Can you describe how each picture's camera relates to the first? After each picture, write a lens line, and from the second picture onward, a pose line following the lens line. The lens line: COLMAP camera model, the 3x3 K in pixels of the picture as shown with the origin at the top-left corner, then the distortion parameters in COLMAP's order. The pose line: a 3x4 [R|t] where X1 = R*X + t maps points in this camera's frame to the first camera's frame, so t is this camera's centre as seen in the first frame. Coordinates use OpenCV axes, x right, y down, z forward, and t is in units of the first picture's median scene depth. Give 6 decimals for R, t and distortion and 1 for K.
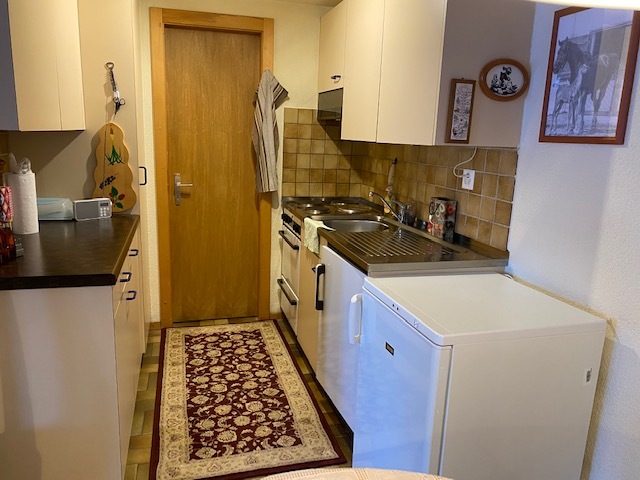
lens RADIAL K [[480.7, 0, 317.3], [0, 480.7, 239.0], [0, 0, 1]] dist [0.035089, -0.009736]
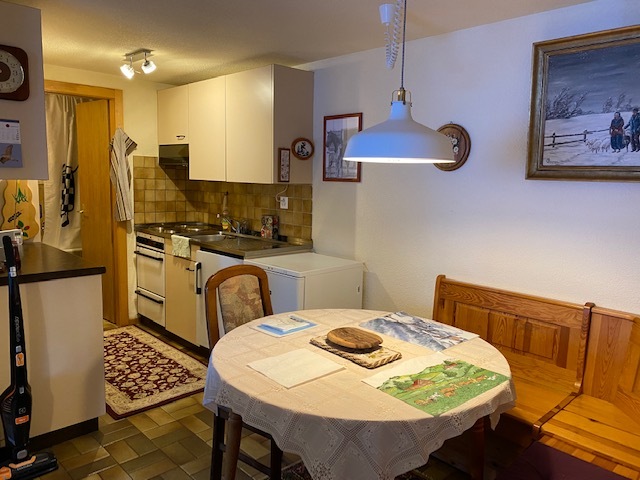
lens RADIAL K [[480.7, 0, 317.3], [0, 480.7, 239.0], [0, 0, 1]] dist [0.035089, -0.009736]
pose [[0.881273, -0.075241, 0.466580, -0.339972], [0.106645, 0.993442, -0.041227, 0.076244], [-0.460418, 0.086091, 0.883518, -0.476097]]
